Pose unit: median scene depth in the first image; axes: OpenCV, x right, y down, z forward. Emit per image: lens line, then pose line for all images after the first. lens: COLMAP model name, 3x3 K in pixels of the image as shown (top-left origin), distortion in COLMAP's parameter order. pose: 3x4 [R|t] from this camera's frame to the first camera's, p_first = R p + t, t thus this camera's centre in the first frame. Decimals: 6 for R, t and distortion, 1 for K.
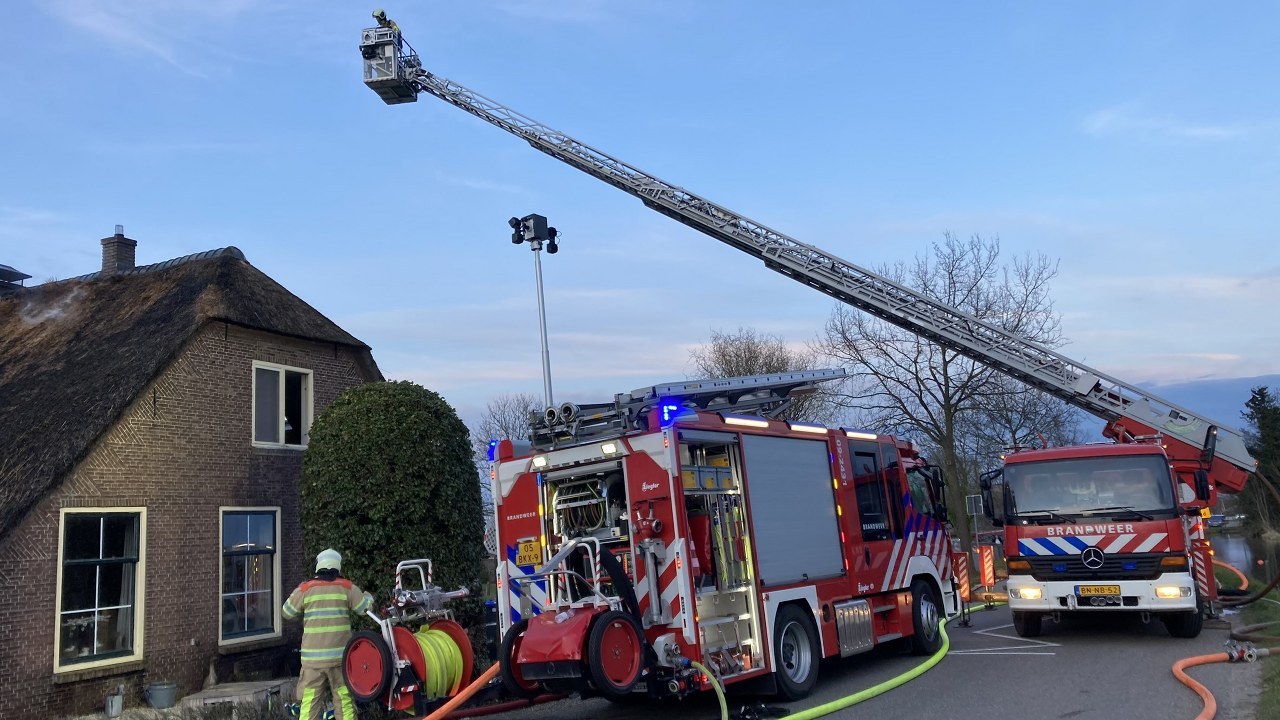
lens RADIAL K [[1038.2, 0, 641.6], [0, 1038.2, 342.5], [0, 0, 1]] dist [0.027446, -0.017422]
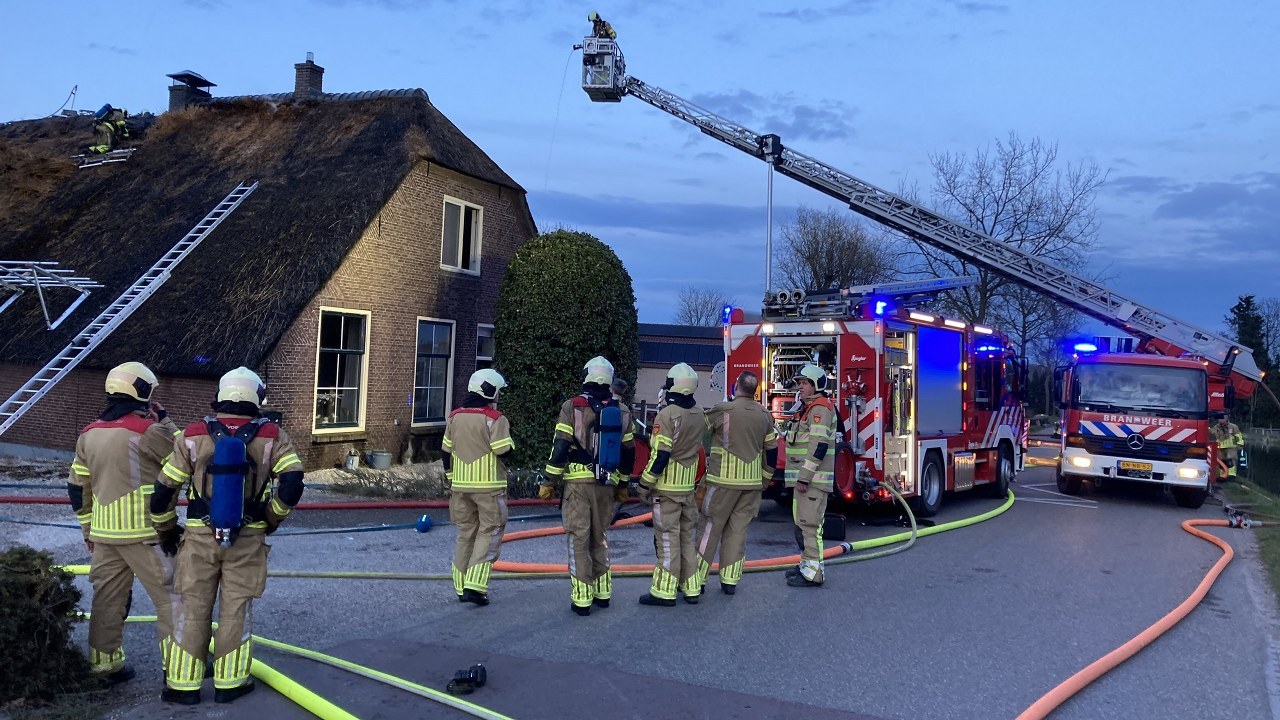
lens RADIAL K [[1036.5, 0, 650.9], [0, 1036.5, 346.2], [0, 0, 1]] dist [0.028648, -0.011490]
pose [[0.992616, 0.117238, 0.031116, -0.190986], [-0.120770, 0.979121, 0.163515, -0.042759], [-0.011296, -0.166066, 0.986050, -0.220282]]
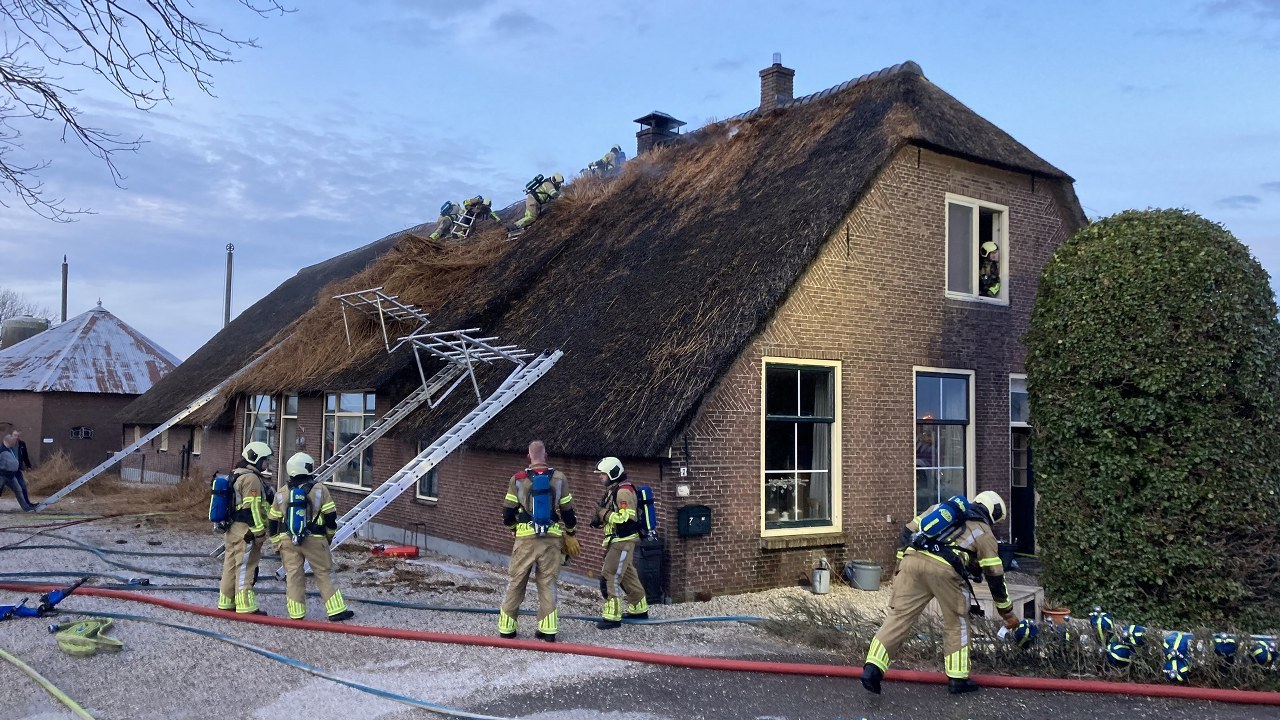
lens RADIAL K [[1049.2, 0, 635.8], [0, 1049.2, 372.1], [0, 0, 1]] dist [0.034264, -0.009796]
pose [[0.867298, 0.051447, -0.495124, -0.199156], [0.020942, 0.989993, 0.139552, 0.042956], [0.497349, -0.131402, 0.857541, 0.174245]]
